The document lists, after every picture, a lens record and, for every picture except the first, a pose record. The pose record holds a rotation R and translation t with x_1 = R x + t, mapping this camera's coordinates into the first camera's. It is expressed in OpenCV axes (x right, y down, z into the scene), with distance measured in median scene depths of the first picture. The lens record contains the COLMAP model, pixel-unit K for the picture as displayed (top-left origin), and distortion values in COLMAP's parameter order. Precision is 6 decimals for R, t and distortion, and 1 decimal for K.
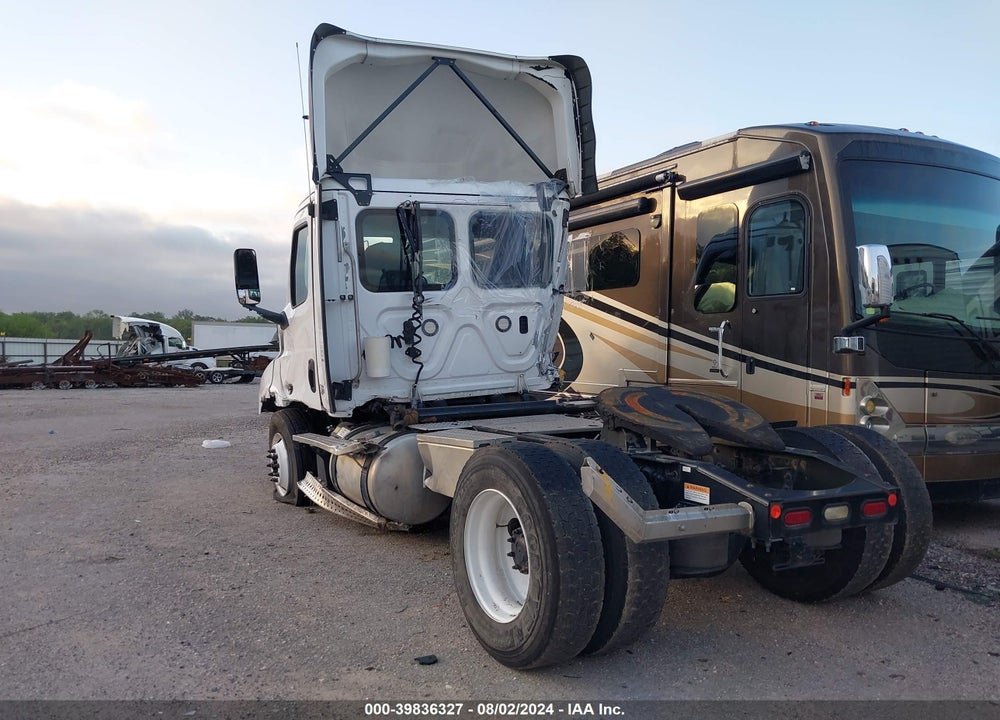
lens RADIAL K [[786.7, 0, 507.1], [0, 786.7, 372.9], [0, 0, 1]] dist [0.049478, -0.073958]
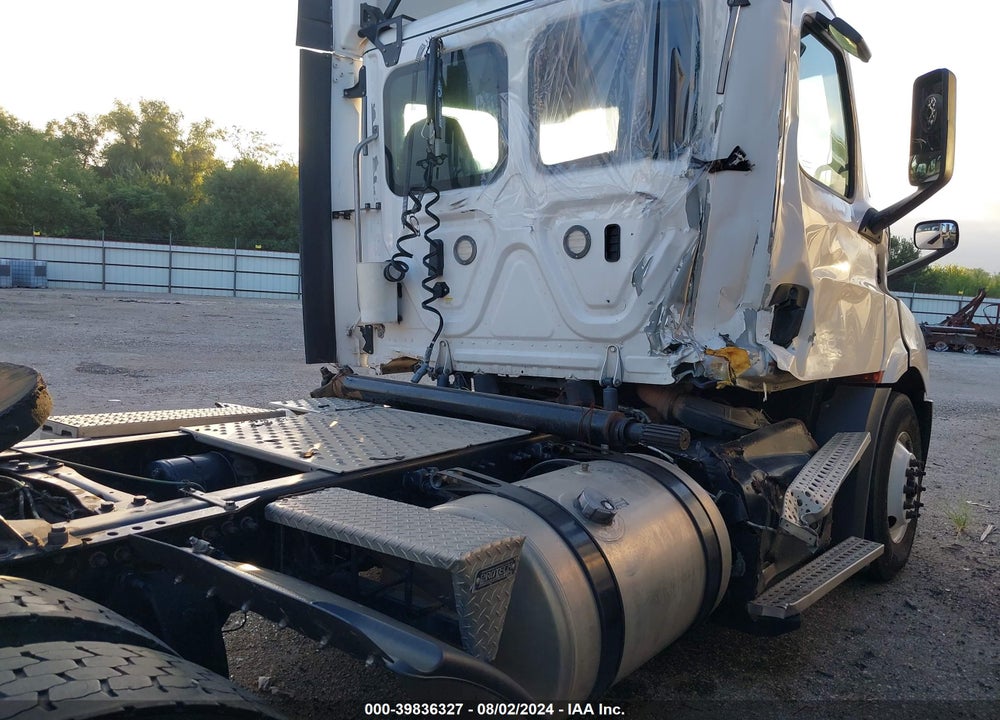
lens RADIAL K [[786.7, 0, 501.7], [0, 786.7, 358.6], [0, 0, 1]] dist [0.049478, -0.073958]
pose [[0.383284, 0.102210, -0.917958, 0.440140], [-0.075866, 0.993984, 0.078999, -0.023646], [0.920509, 0.039363, 0.388733, 0.748862]]
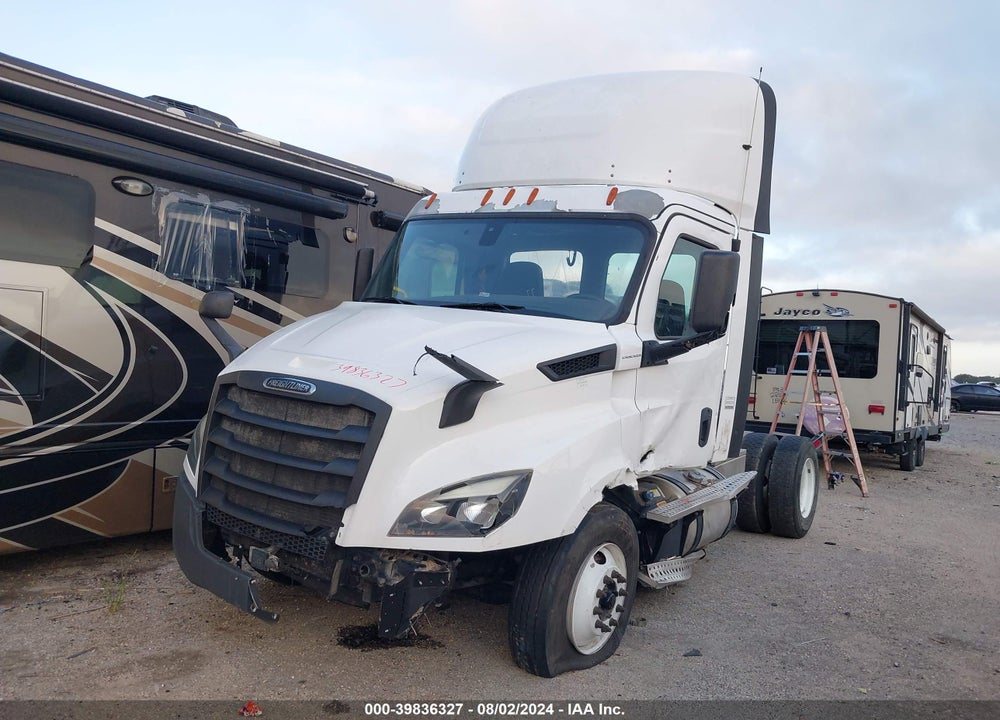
lens RADIAL K [[786.7, 0, 507.2], [0, 786.7, 358.0], [0, 0, 1]] dist [0.049478, -0.073958]
pose [[-0.448258, -0.016274, 0.893756, -0.856783], [-0.021642, 0.999739, 0.007349, -0.068582], [-0.893642, -0.016048, -0.448493, 1.473754]]
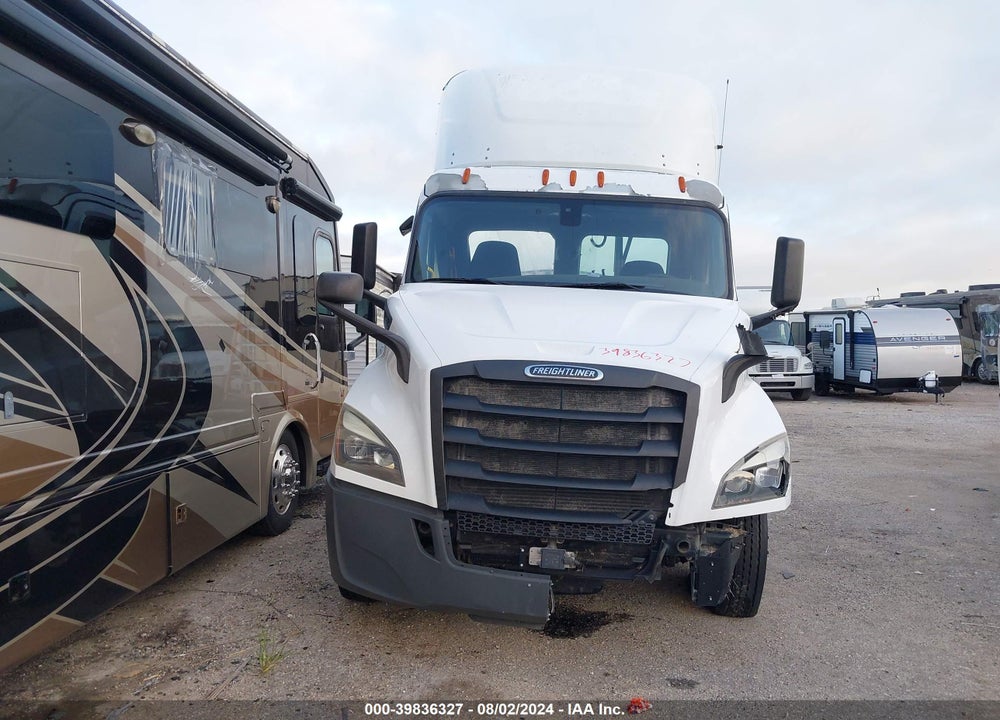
lens RADIAL K [[786.7, 0, 501.0], [0, 786.7, 354.2], [0, 0, 1]] dist [0.049478, -0.073958]
pose [[-0.846683, 0.000876, 0.532097, -0.516370], [0.019976, 0.999346, 0.030142, -0.070407], [-0.531723, 0.036150, -0.846147, 1.847156]]
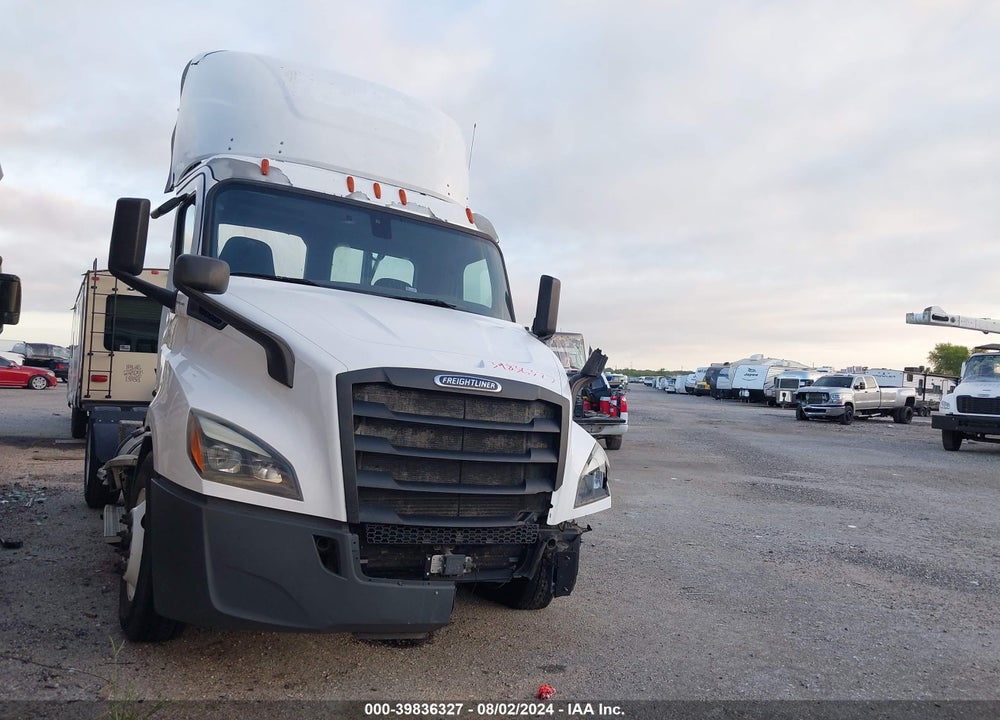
lens RADIAL K [[786.7, 0, 520.7], [0, 786.7, 345.3], [0, 0, 1]] dist [0.049478, -0.073958]
pose [[-0.997798, -0.050965, -0.042448, -0.271192], [-0.050331, 0.998606, -0.015876, -0.060518], [0.043198, -0.013704, -0.998973, 1.934088]]
